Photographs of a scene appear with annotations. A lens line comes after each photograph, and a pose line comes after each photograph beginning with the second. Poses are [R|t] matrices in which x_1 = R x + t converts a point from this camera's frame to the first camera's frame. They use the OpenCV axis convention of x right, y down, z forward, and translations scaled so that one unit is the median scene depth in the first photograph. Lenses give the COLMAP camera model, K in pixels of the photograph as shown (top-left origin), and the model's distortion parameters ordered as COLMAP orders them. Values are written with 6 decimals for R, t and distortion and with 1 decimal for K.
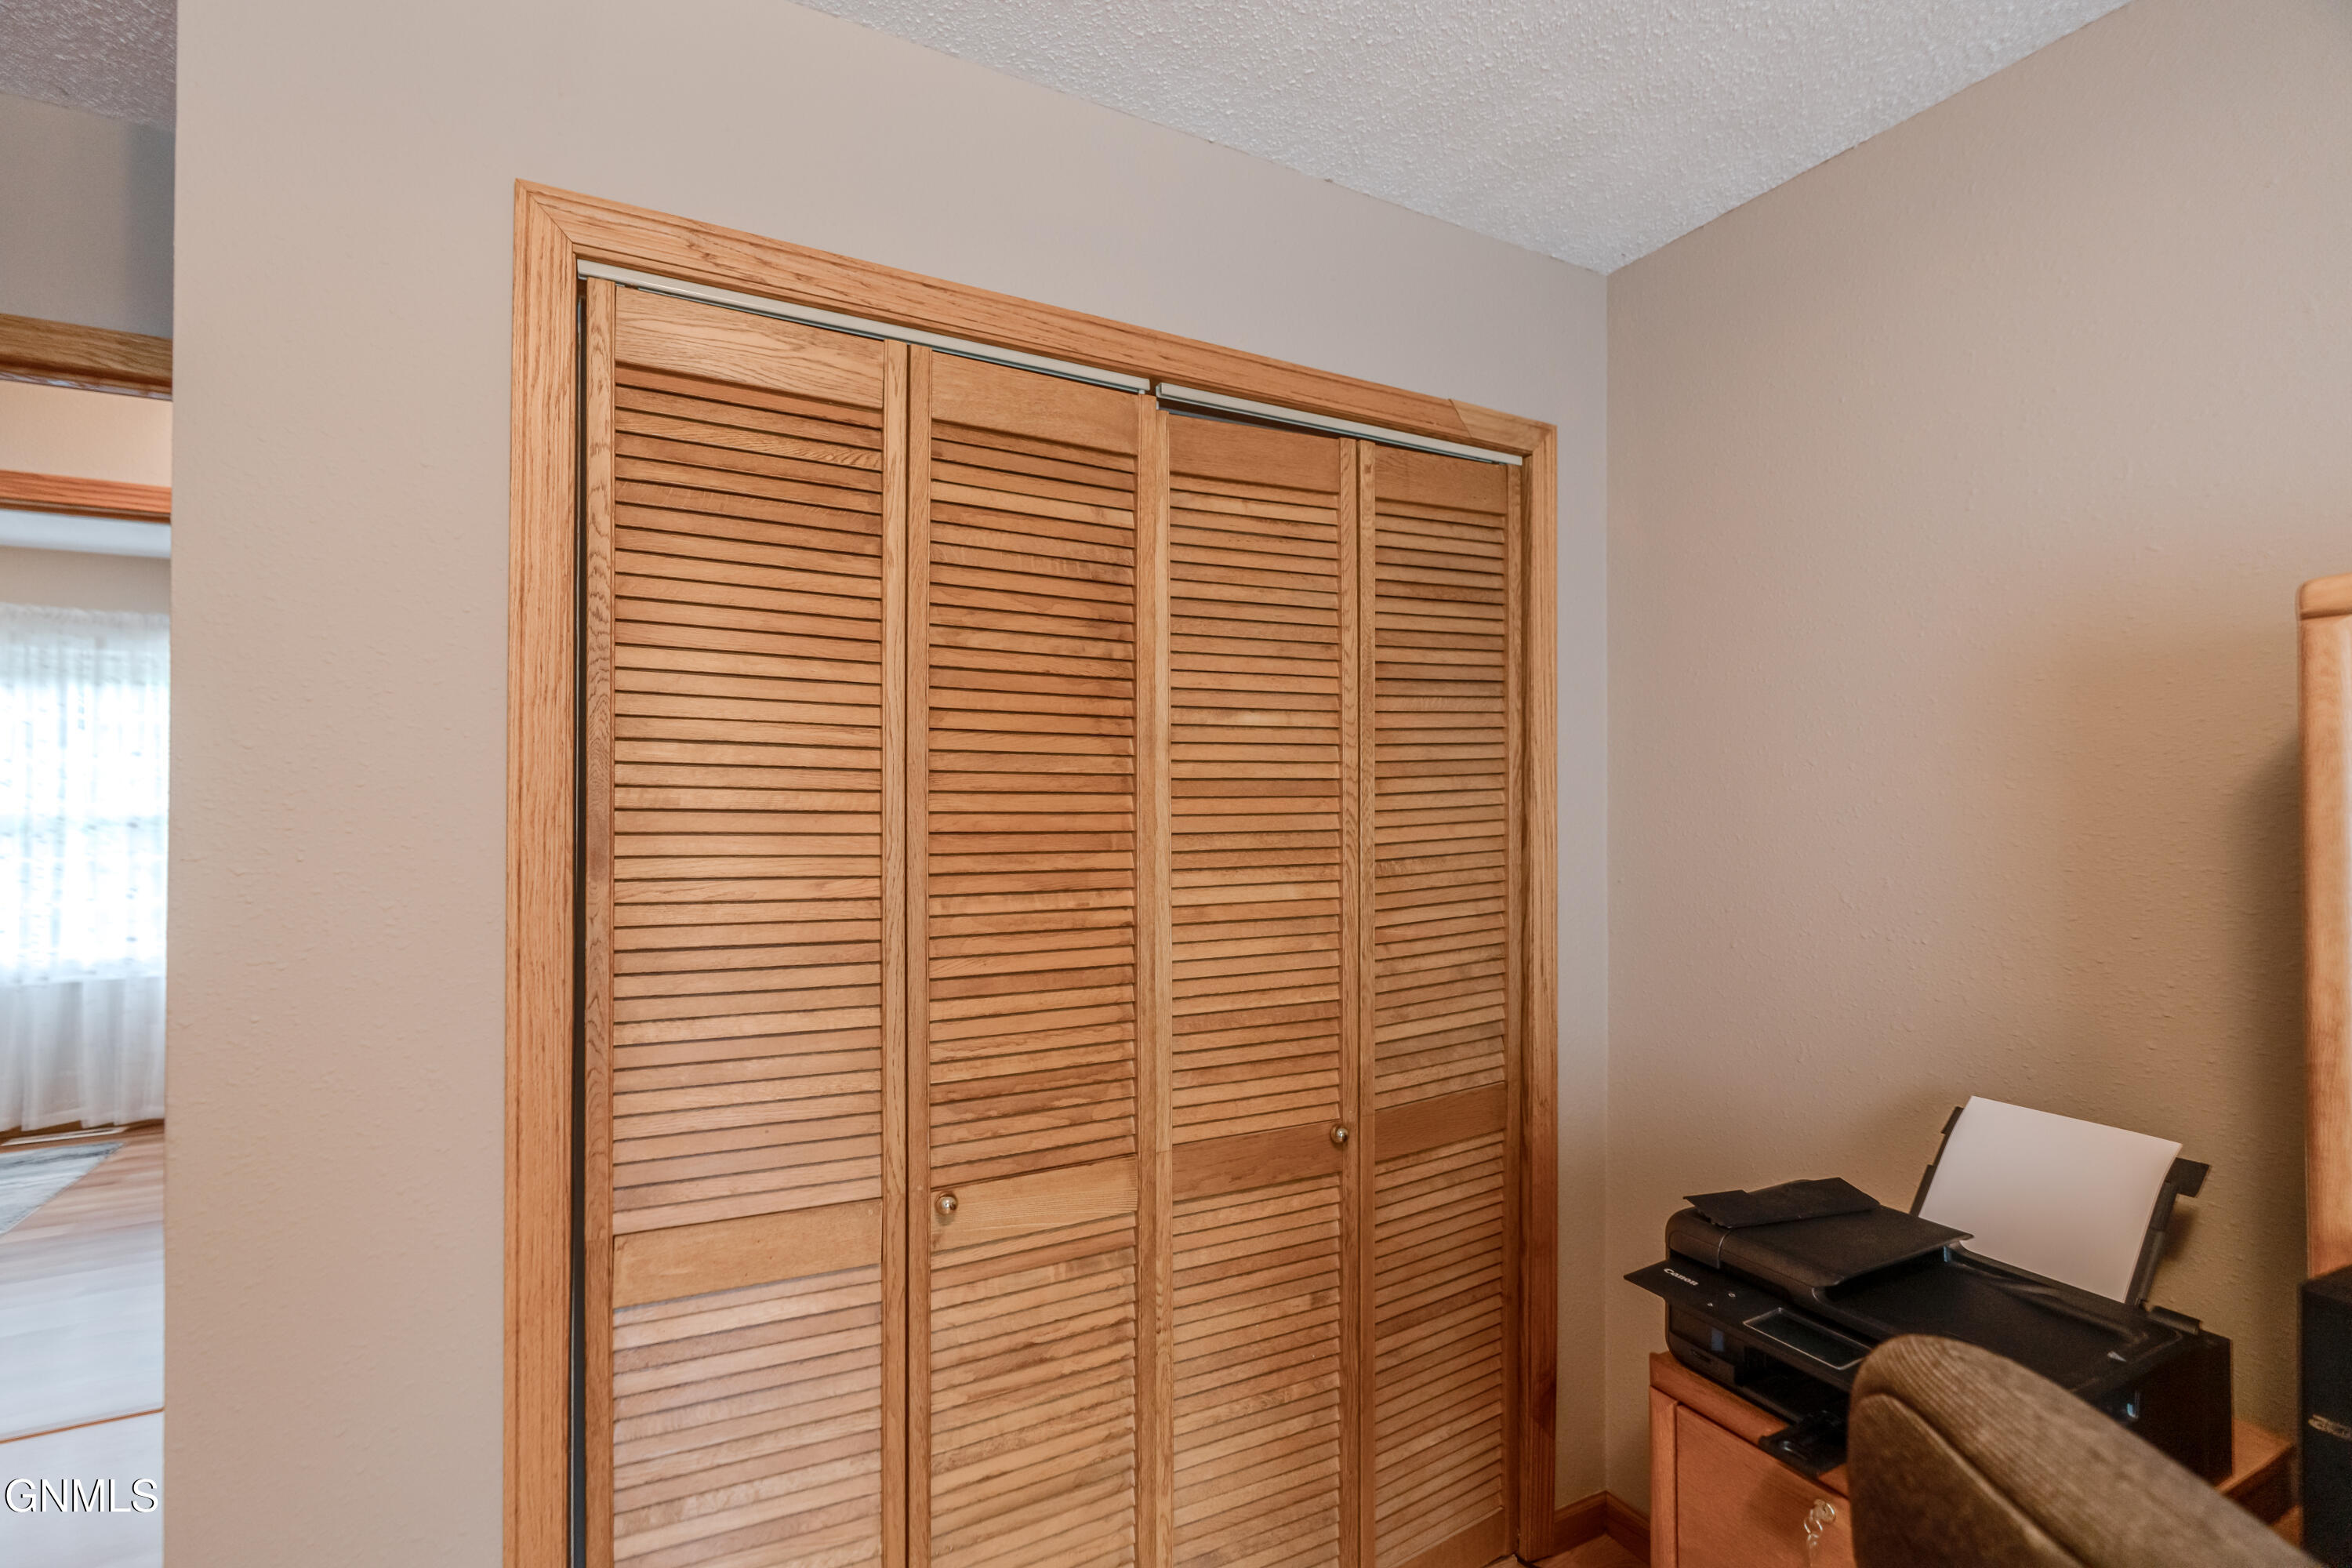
lens RADIAL K [[1057.3, 0, 1197.1], [0, 1057.3, 790.4], [0, 0, 1]] dist [-0.013048, 0.006476]
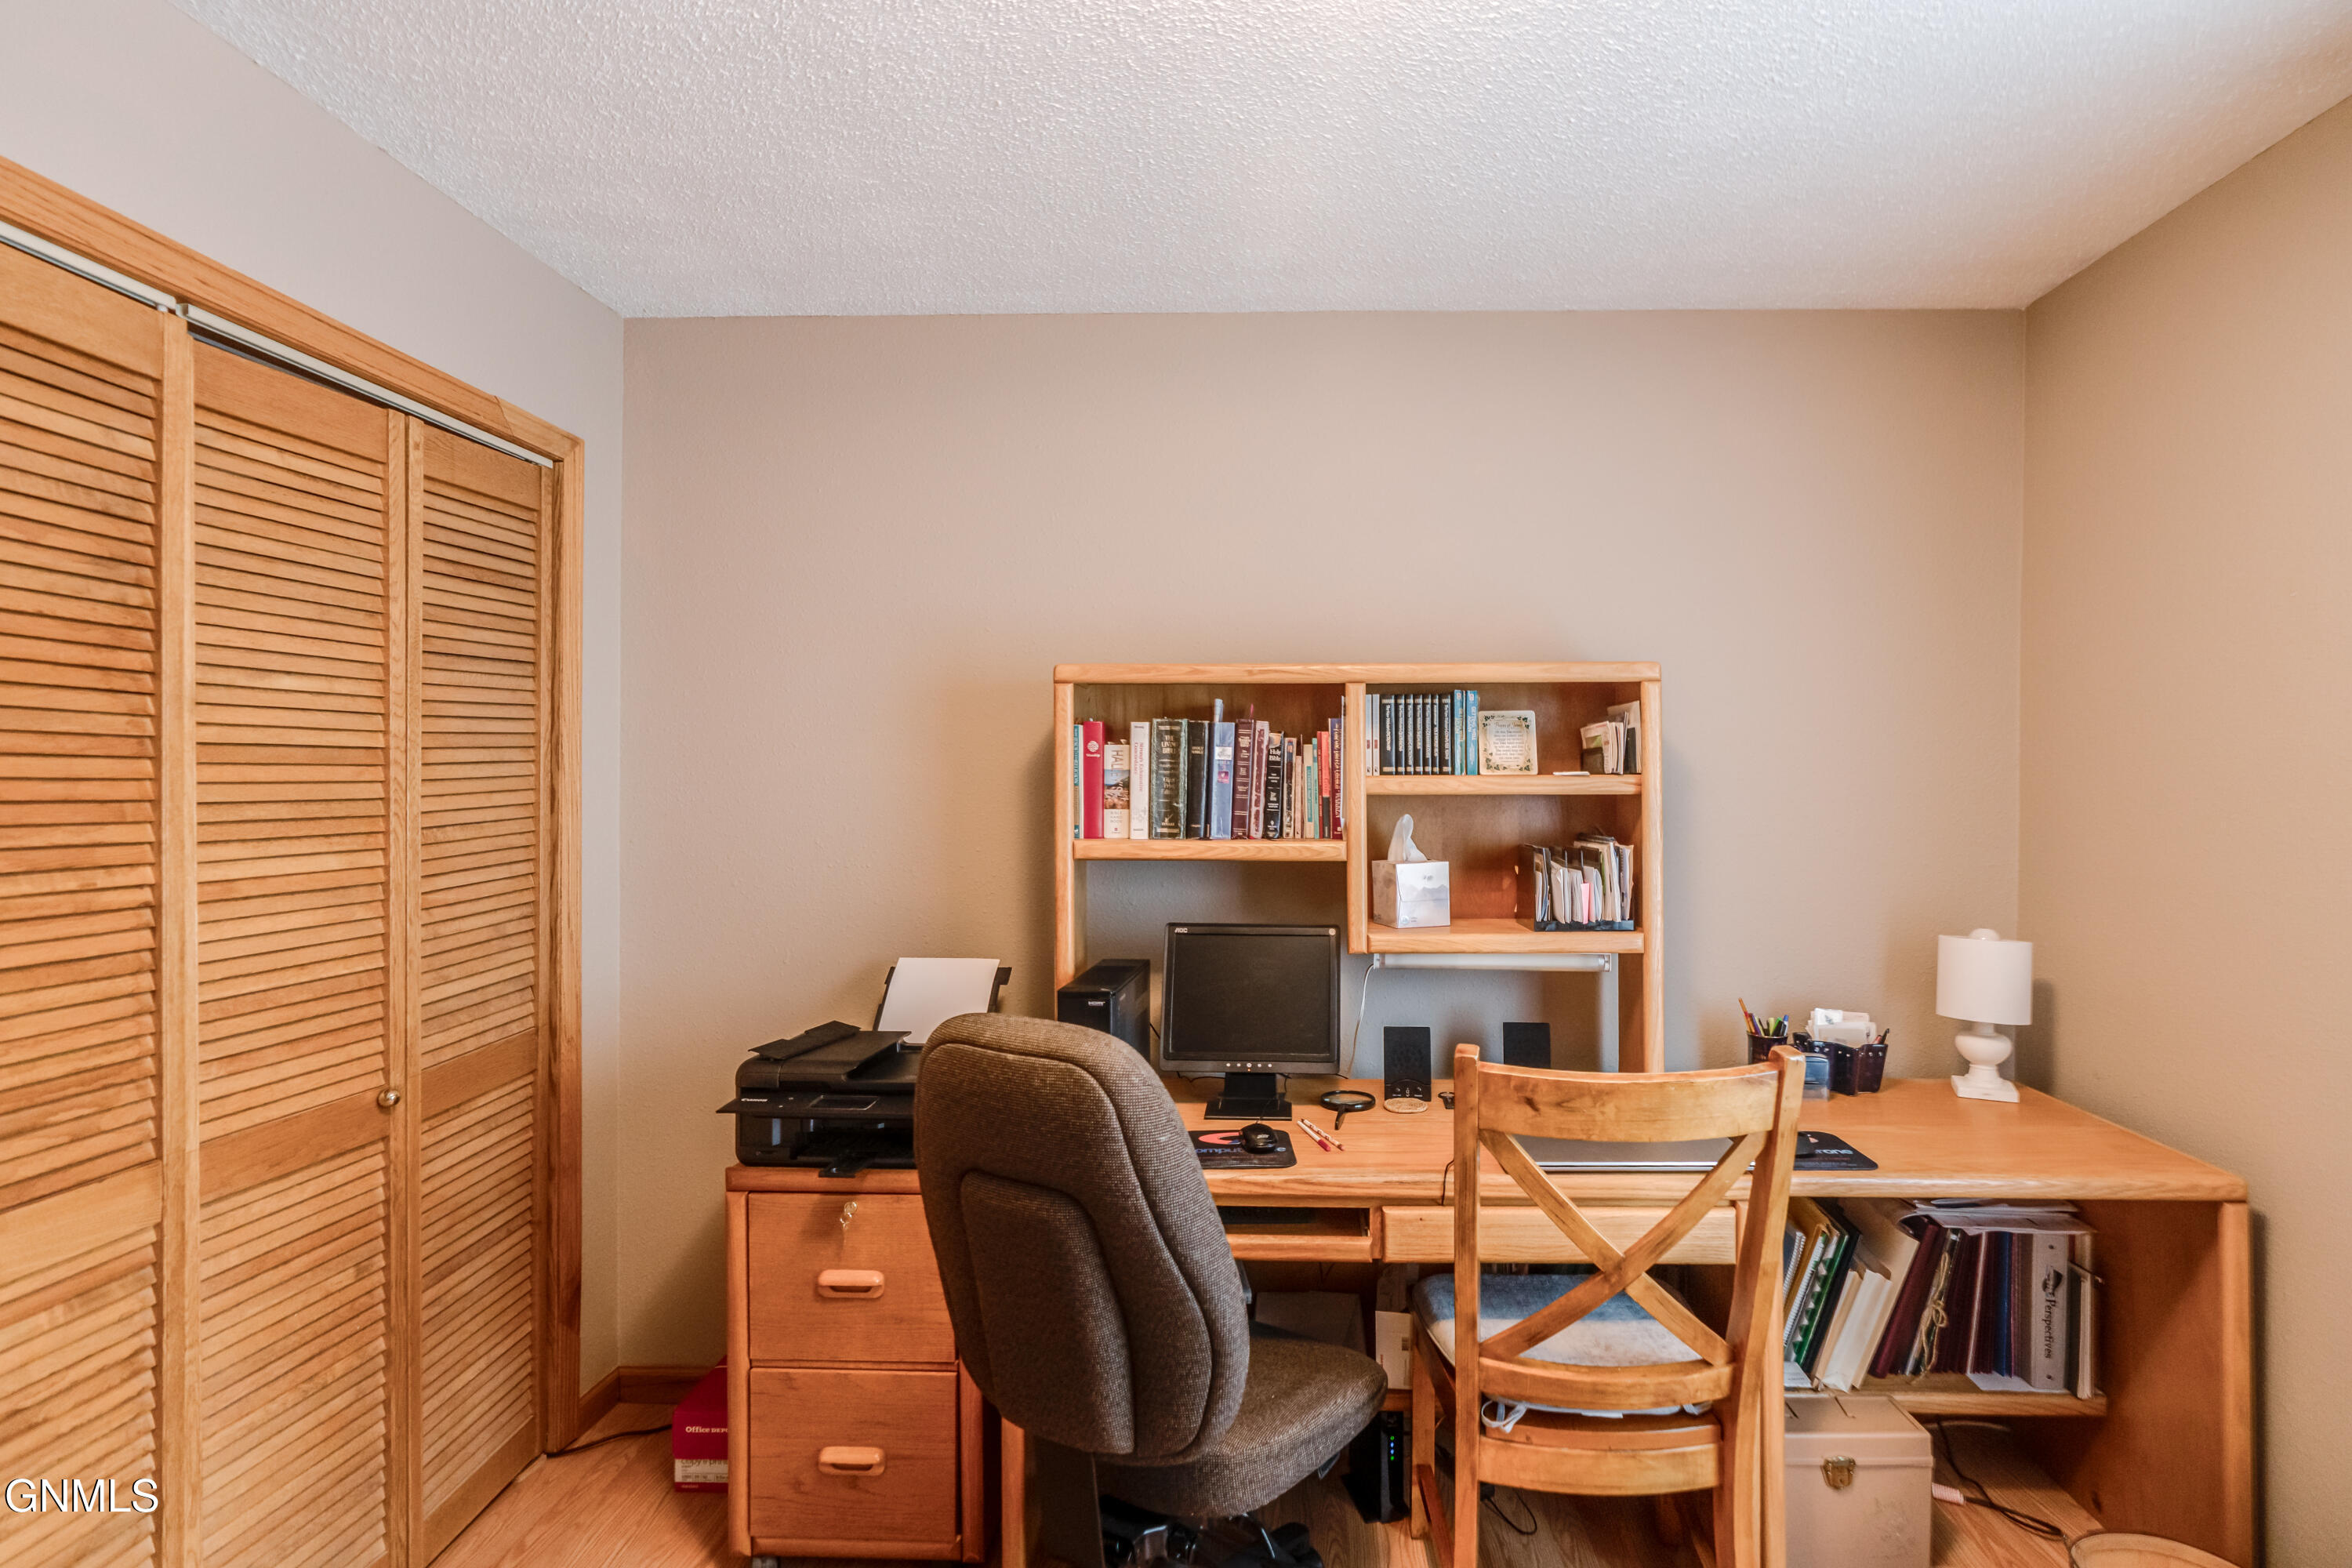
lens RADIAL K [[1087.1, 0, 1172.2], [0, 1087.1, 782.8], [0, 0, 1]] dist [-0.006912, 0.000972]
pose [[0.567239, 0.000390, 0.823553, -0.297808], [-0.009074, 0.999942, 0.005777, 0.009866], [-0.823503, -0.010749, 0.567210, -0.209245]]
